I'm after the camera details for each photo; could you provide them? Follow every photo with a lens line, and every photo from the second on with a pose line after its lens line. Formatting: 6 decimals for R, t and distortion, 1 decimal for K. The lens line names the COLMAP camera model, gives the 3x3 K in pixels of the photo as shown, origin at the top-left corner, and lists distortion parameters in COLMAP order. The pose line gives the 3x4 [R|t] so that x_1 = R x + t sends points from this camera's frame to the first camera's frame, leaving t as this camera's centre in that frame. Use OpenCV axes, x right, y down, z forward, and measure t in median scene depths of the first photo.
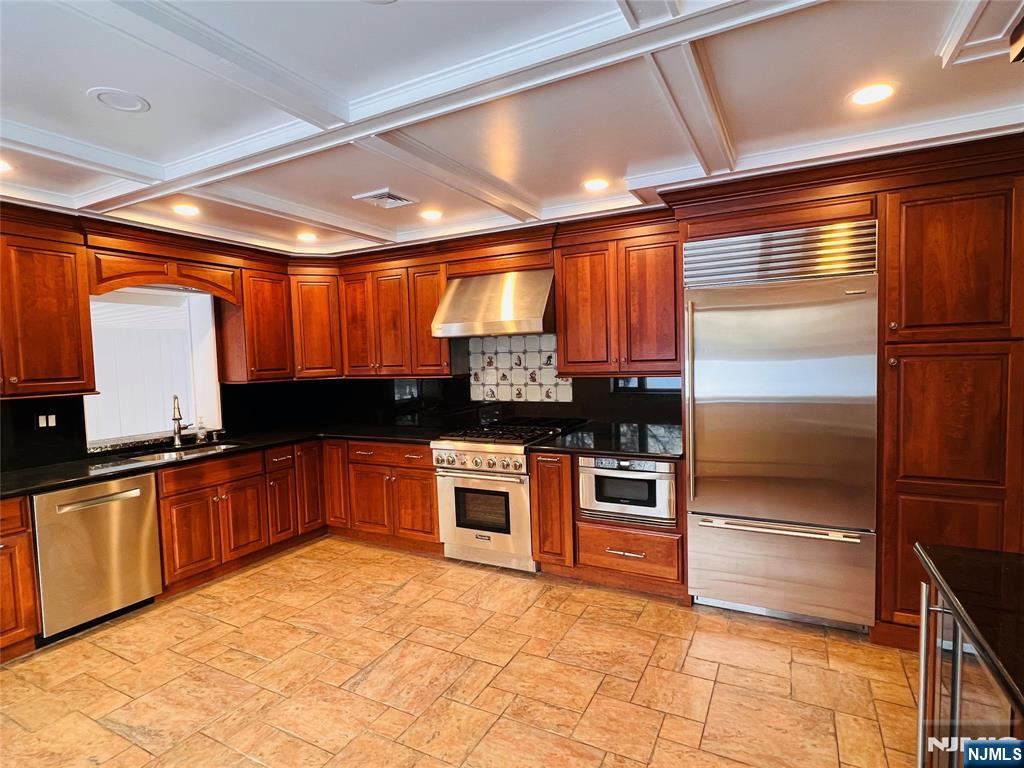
lens RADIAL K [[528.1, 0, 516.1], [0, 528.1, 385.2], [0, 0, 1]] dist [-0.002412, -0.001427]
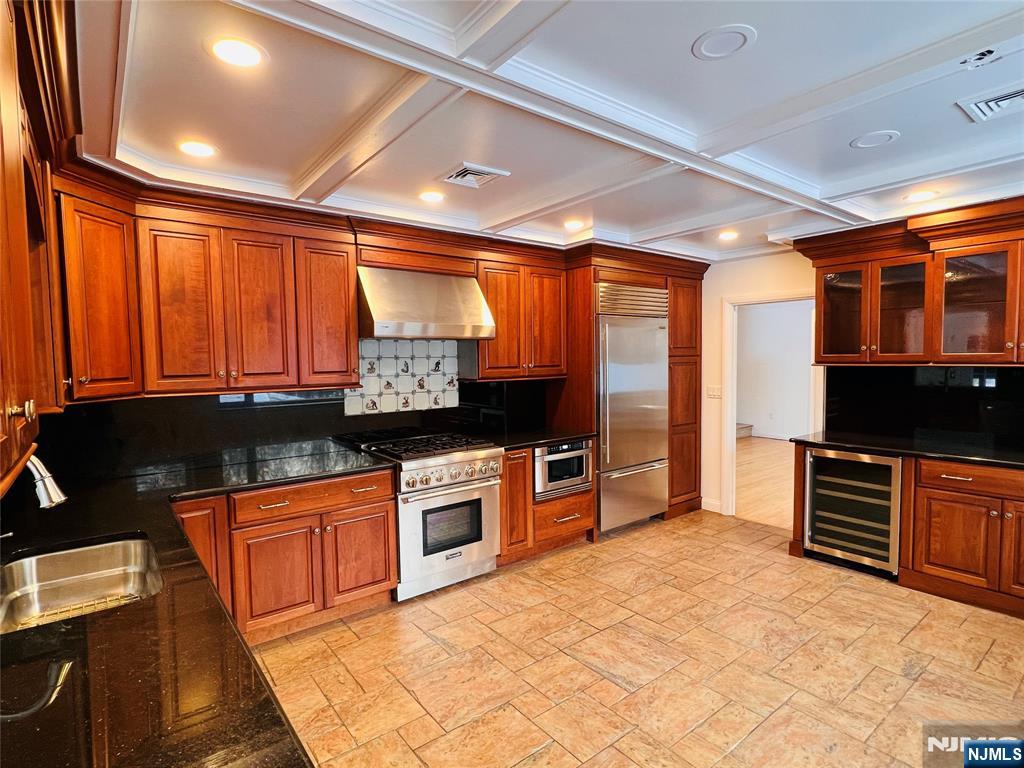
lens RADIAL K [[528.1, 0, 518.8], [0, 528.1, 384.9], [0, 0, 1]] dist [-0.002412, -0.001427]
pose [[0.409010, -0.024439, 0.912202, -0.864739], [0.053626, 0.998557, 0.002708, -0.007746], [-0.910953, 0.047810, 0.409731, 0.507391]]
